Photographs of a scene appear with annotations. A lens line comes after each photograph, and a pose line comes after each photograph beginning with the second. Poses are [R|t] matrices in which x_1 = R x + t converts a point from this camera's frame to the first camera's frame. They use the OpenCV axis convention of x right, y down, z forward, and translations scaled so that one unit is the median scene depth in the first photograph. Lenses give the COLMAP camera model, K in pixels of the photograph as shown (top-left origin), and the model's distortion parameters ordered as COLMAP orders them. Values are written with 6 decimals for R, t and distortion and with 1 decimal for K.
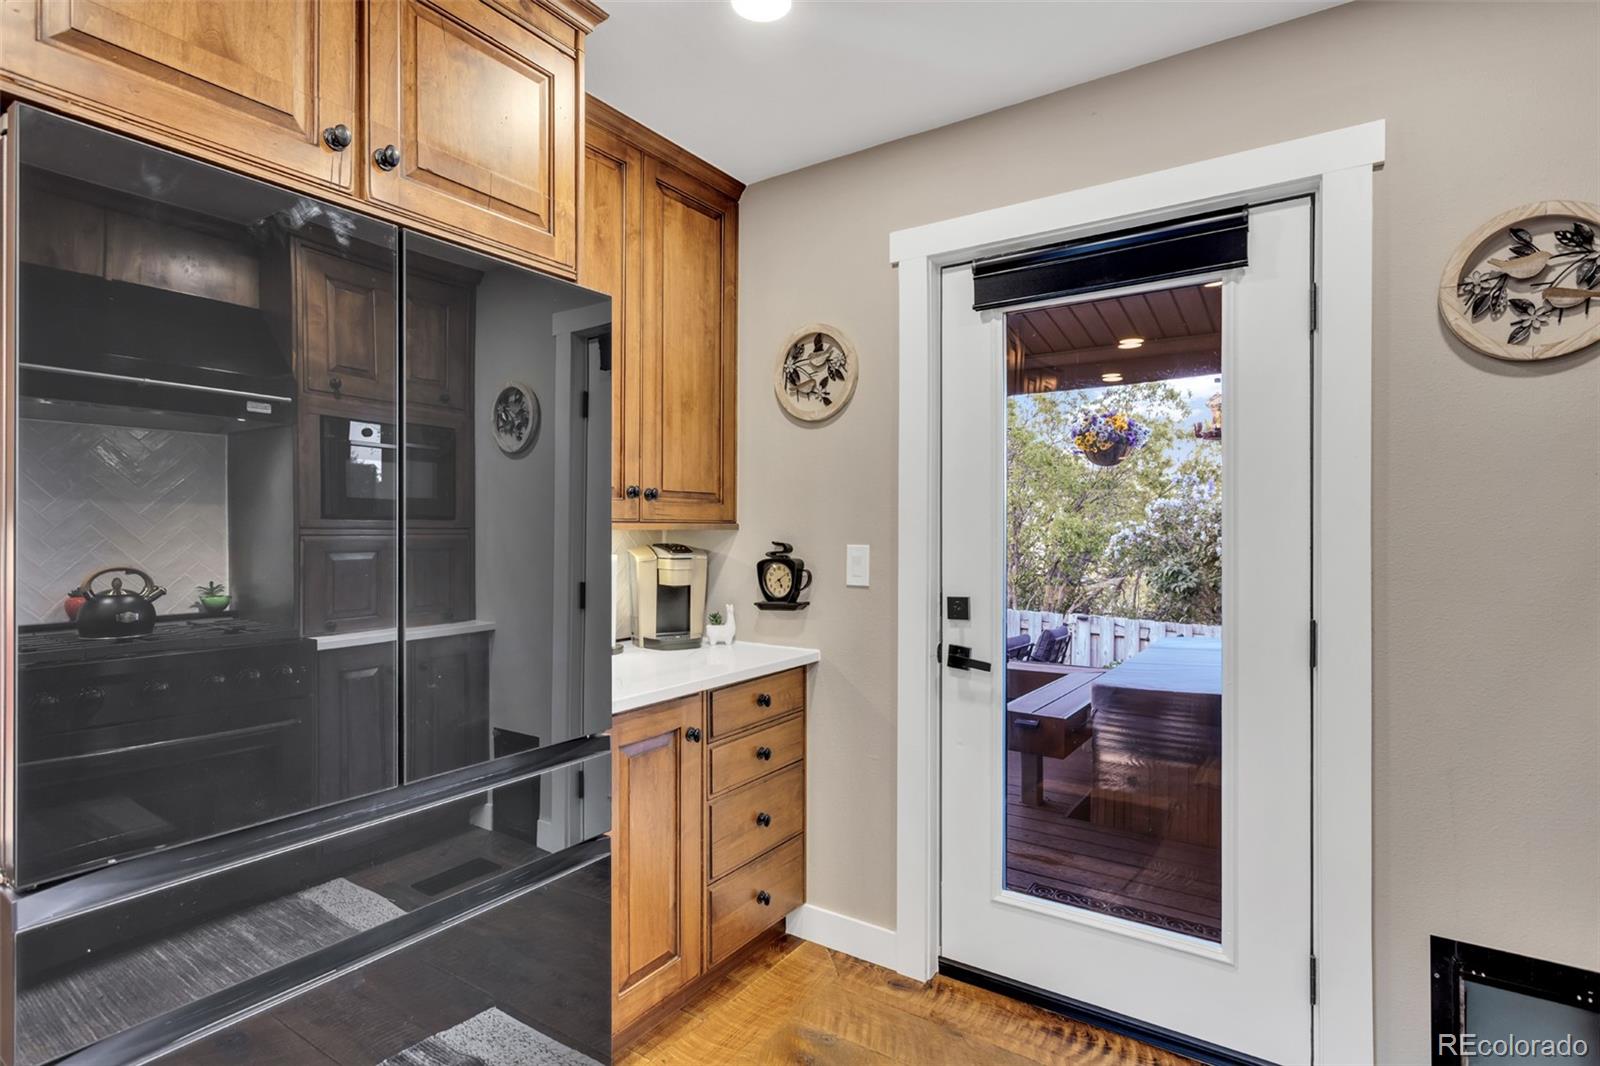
lens RADIAL K [[803.9, 0, 796.2], [0, 803.9, 535.5], [0, 0, 1]] dist [-0.009893, 0.007892]
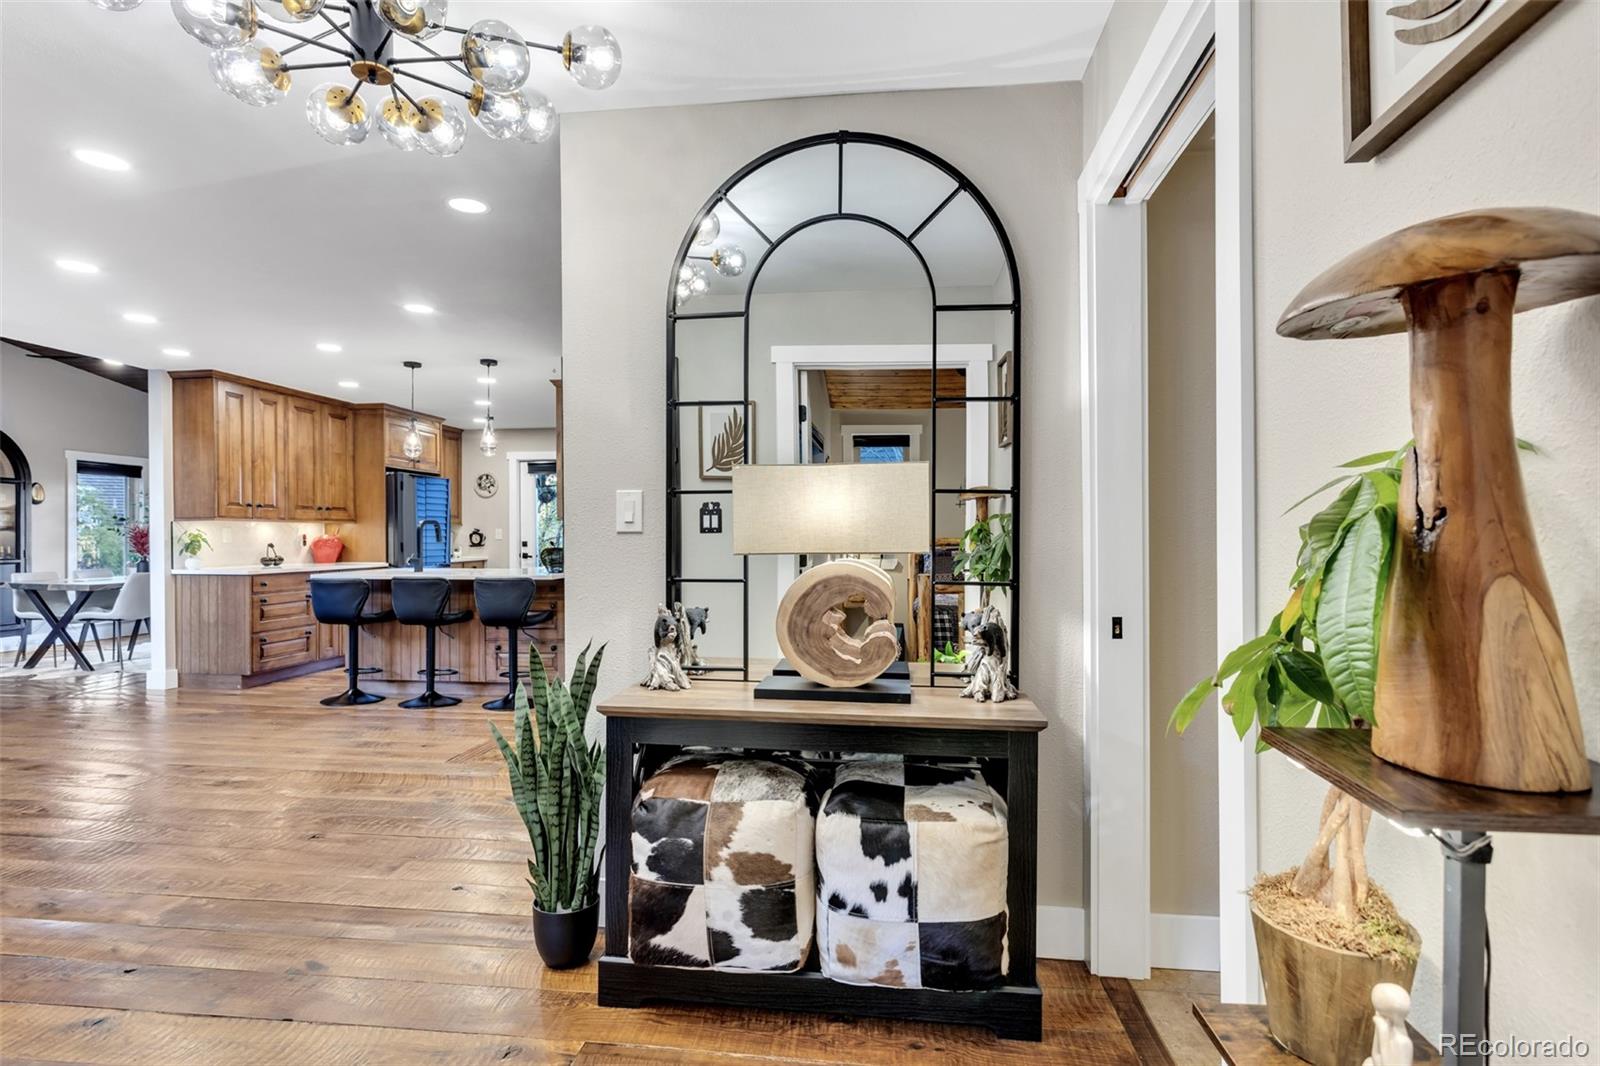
lens RADIAL K [[803.9, 0, 803.0], [0, 803.9, 535.7], [0, 0, 1]] dist [-0.009893, 0.007892]
pose [[0.889398, -0.004012, 0.457116, -0.402534], [0.006651, 0.999969, -0.004164, 0.071711], [-0.457086, 0.006744, 0.889397, -3.237084]]
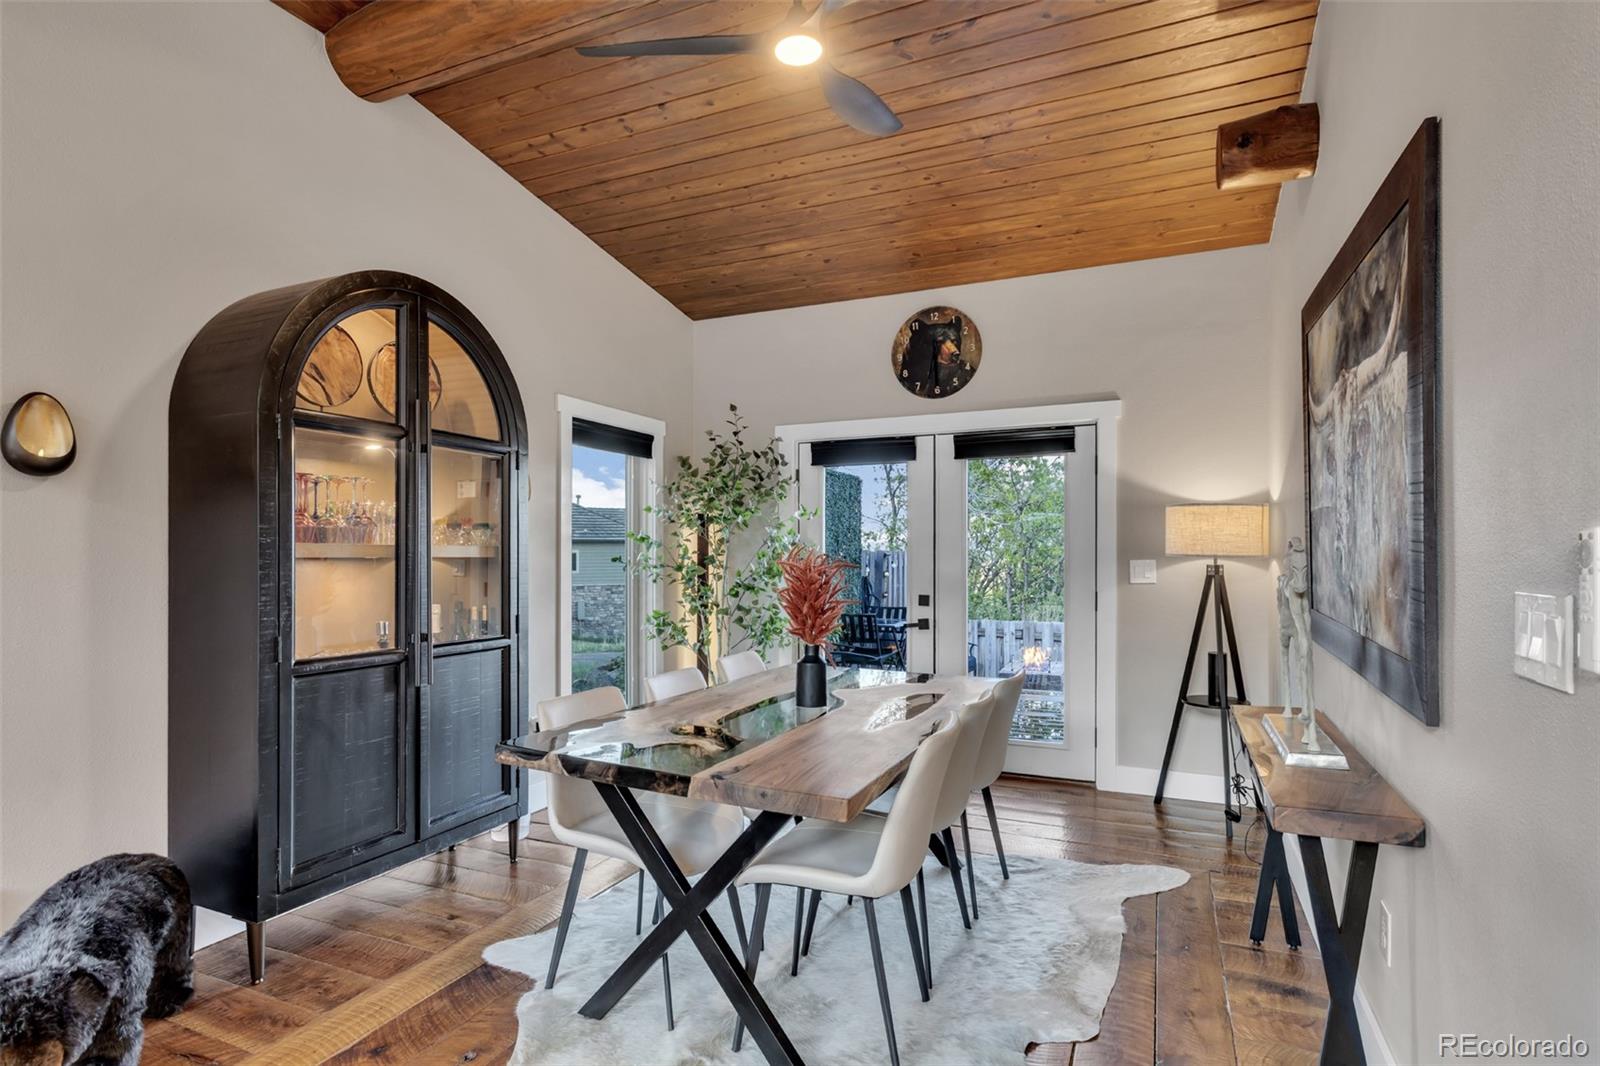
lens RADIAL K [[822.7, 0, 793.9], [0, 822.7, 548.9], [0, 0, 1]] dist [0.006318, 0.001904]
pose [[0.984124, -0.002294, 0.177470, -1.536079], [0.003917, 0.999954, -0.008799, -0.003134], [-0.177442, 0.009354, 0.984087, -0.280366]]
